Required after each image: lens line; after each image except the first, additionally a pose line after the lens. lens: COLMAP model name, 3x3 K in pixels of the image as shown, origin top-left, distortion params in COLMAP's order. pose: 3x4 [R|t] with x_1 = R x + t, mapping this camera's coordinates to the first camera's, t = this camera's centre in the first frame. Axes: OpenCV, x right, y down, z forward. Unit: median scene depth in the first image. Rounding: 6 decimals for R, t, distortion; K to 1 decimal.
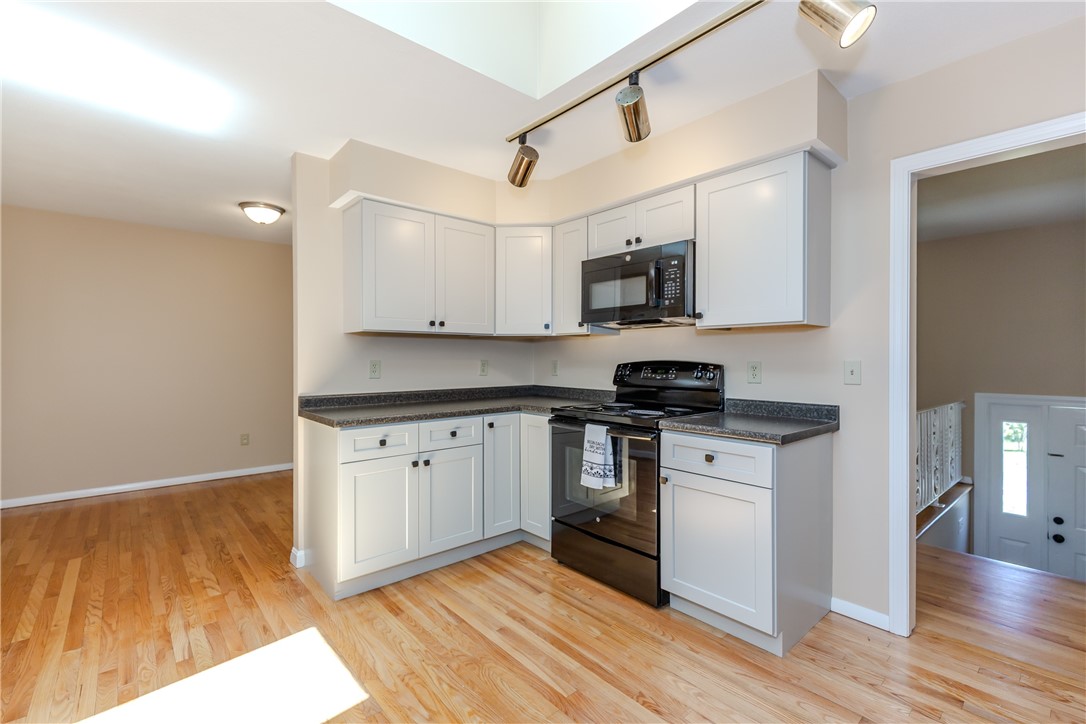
lens RADIAL K [[483.6, 0, 543.0], [0, 483.6, 362.0], [0, 0, 1]] dist [0.002501, 0.000403]
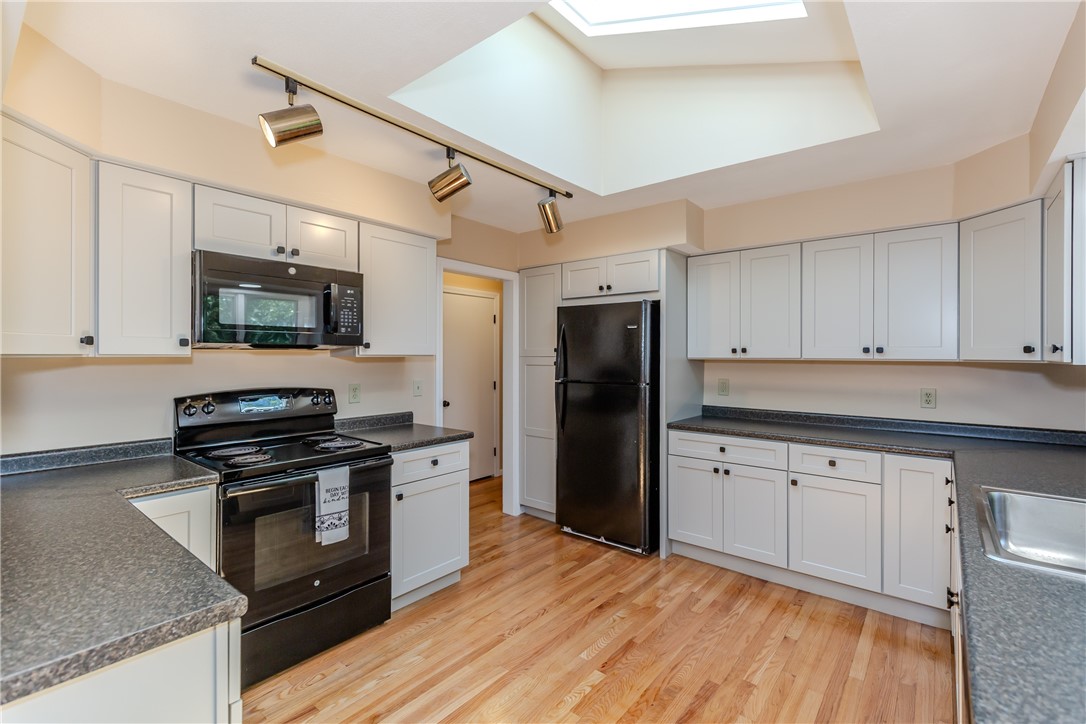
lens RADIAL K [[493.7, 0, 548.1], [0, 493.7, 355.4], [0, 0, 1]] dist [-0.002563, -0.000430]
pose [[-0.181308, -0.002392, 0.983423, -0.823228], [0.006714, 0.999971, 0.003670, -0.072510], [-0.983403, 0.007268, -0.181287, 0.777305]]
